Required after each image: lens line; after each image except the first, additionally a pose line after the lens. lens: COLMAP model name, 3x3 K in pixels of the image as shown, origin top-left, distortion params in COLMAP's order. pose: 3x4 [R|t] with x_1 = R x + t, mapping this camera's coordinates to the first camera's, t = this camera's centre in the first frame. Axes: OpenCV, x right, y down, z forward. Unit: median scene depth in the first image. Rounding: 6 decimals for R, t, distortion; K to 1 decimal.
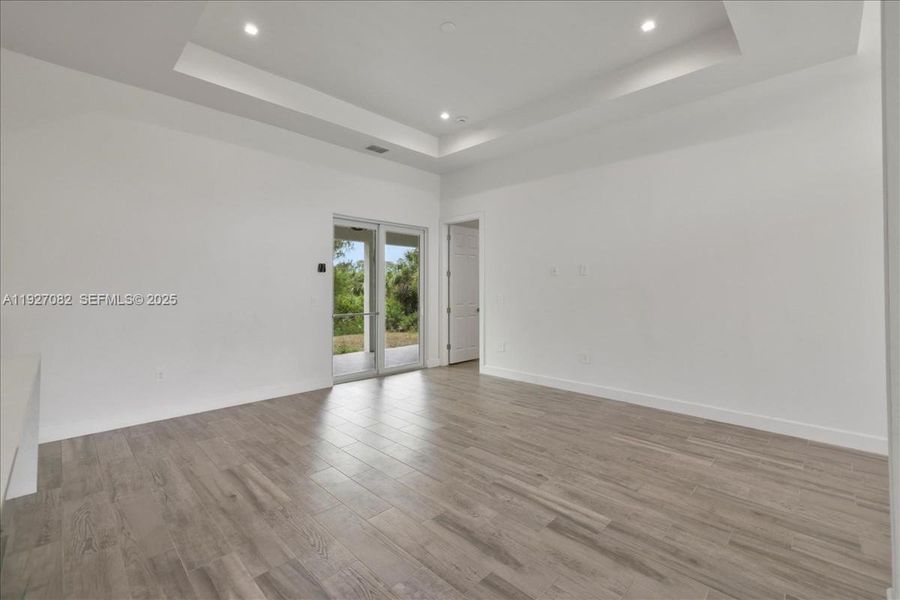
lens RADIAL K [[383.6, 0, 446.7], [0, 383.6, 282.2], [0, 0, 1]] dist [0.000442, 0.000147]
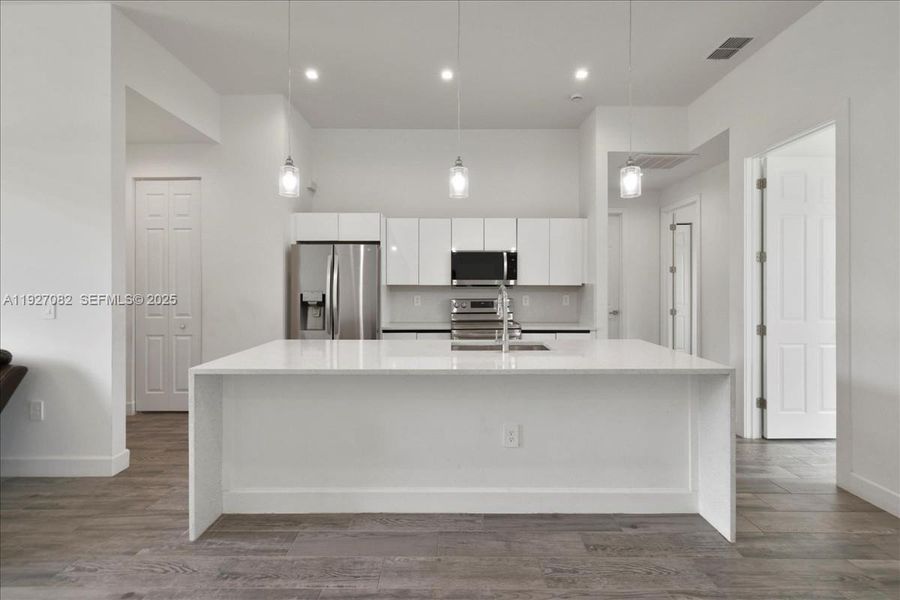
lens RADIAL K [[395.0, 0, 449.3], [0, 395.0, 287.4], [0, 0, 1]] dist [0.002970, 0.000405]
pose [[-0.714084, -0.000219, -0.700060, -0.076792], [0.008930, 0.999916, -0.009422, 0.021302], [0.700003, -0.012980, -0.714022, 1.218458]]
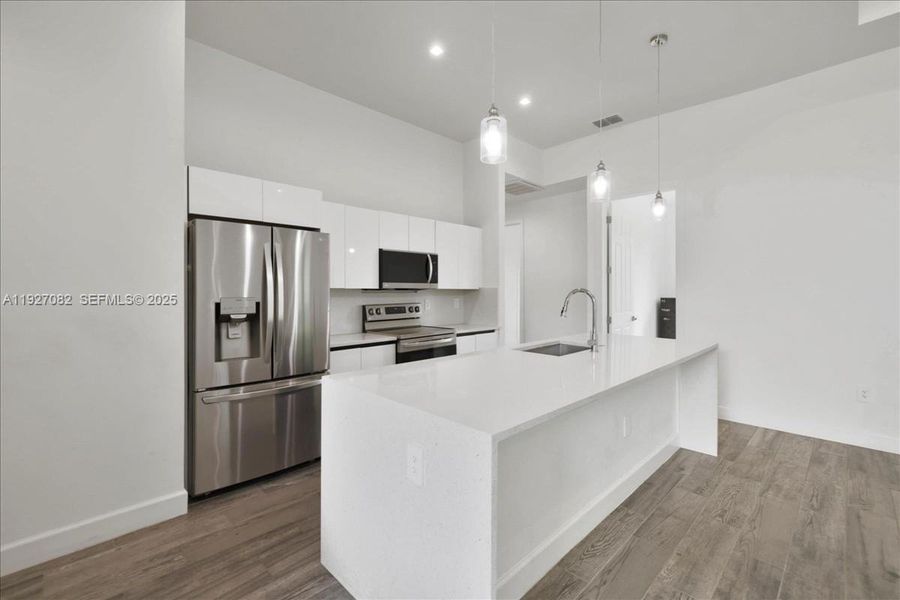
lens RADIAL K [[394.6, 0, 447.6], [0, 394.6, 291.4], [0, 0, 1]] dist [0.000769, 0.000237]
pose [[-0.016359, 0.000412, -0.999866, 0.206474], [0.015912, 0.999873, 0.000152, 0.008021], [0.999740, -0.015908, -0.016364, 0.177639]]
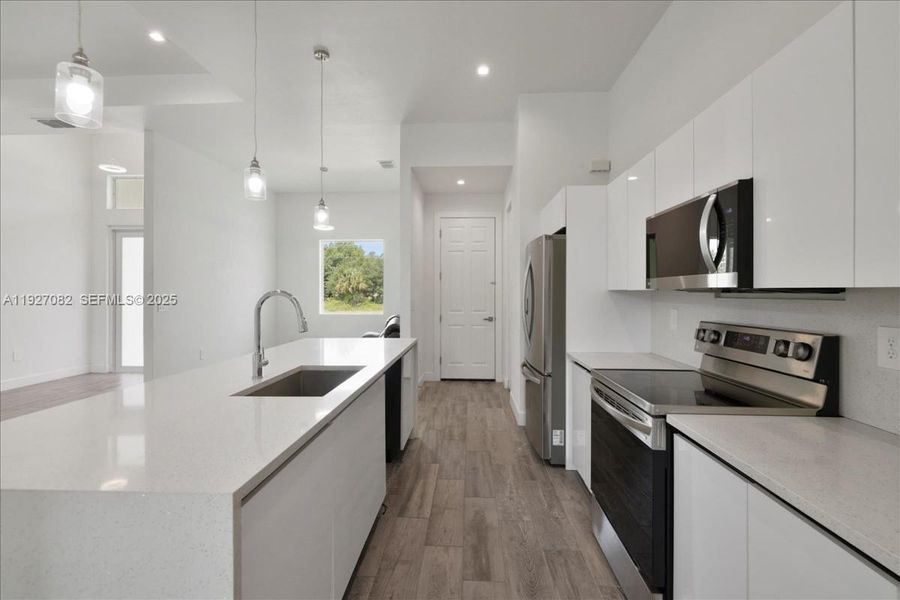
lens RADIAL K [[394.6, 0, 447.6], [0, 394.6, 291.4], [0, 0, 1]] dist [0.000769, 0.000237]
pose [[-0.660022, 0.000817, 0.751246, -1.782823], [-0.011087, 0.999880, -0.010828, 0.011866], [-0.751165, -0.015476, -0.659933, 0.817339]]
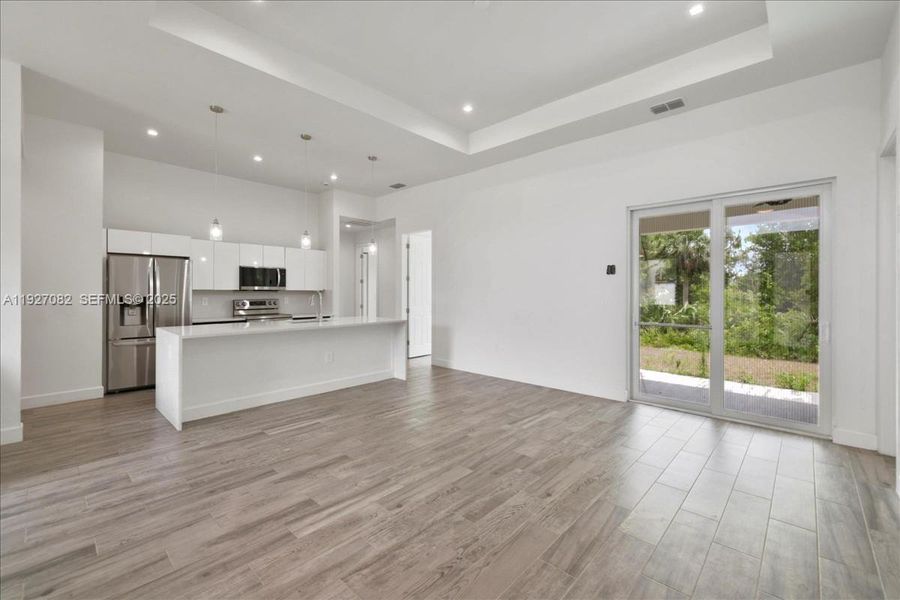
lens RADIAL K [[382.9, 0, 448.0], [0, 382.9, 292.0], [0, 0, 1]] dist [0.000475, 0.000166]
pose [[0.025992, 0.000008, -0.999662, 1.254170], [0.012449, 0.999922, 0.000332, 0.022949], [0.999585, -0.012453, 0.025989, 1.233584]]
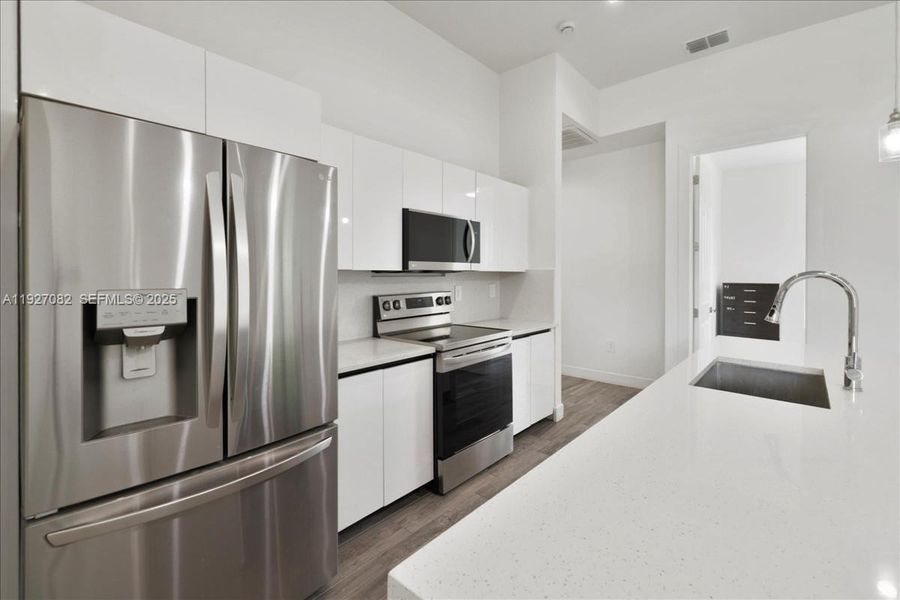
lens RADIAL K [[402.8, 0, 451.8], [0, 402.8, 276.9], [0, 0, 1]] dist [0.001991, 0.000190]
pose [[0.059738, 0.007113, -0.998189, -0.343830], [0.013979, 0.999871, 0.007962, 0.002866], [0.998116, -0.014429, 0.059631, -0.065109]]
